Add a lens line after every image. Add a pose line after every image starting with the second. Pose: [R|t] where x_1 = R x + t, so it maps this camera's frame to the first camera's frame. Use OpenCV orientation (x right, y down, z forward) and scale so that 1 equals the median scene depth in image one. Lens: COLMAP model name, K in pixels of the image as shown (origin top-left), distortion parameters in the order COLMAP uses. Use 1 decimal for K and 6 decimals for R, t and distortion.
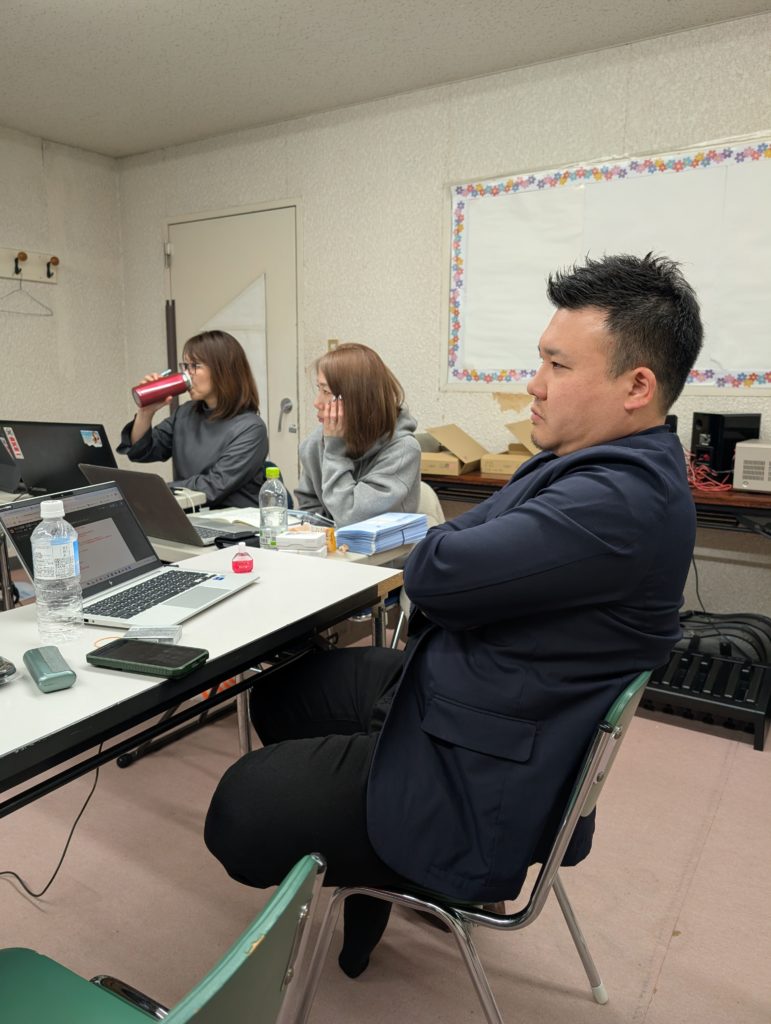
lens RADIAL K [[763.3, 0, 385.0], [0, 763.3, 512.3], [0, 0, 1]] dist [0.017608, -0.020963]
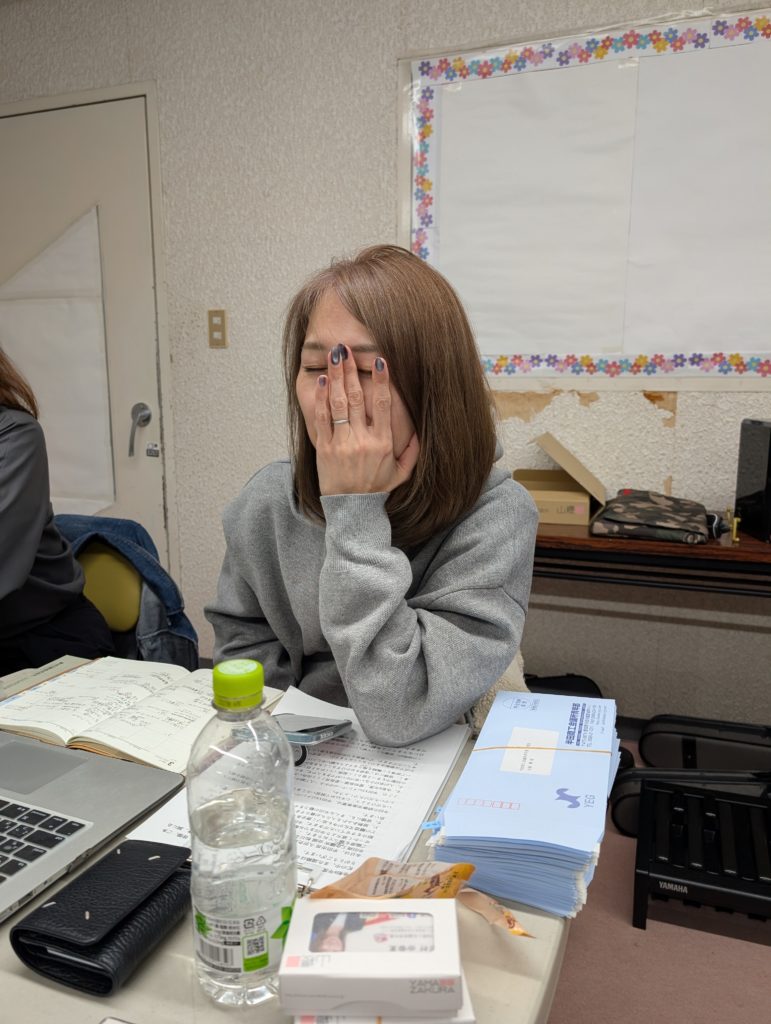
lens RADIAL K [[763.3, 0, 420.5], [0, 763.3, 524.4], [0, 0, 1]] dist [0.017608, -0.020963]
pose [[0.970727, -0.042205, 0.236448, -0.072319], [0.041923, 0.999101, 0.006220, -0.052034], [-0.236498, 0.003874, 0.971624, 0.399087]]
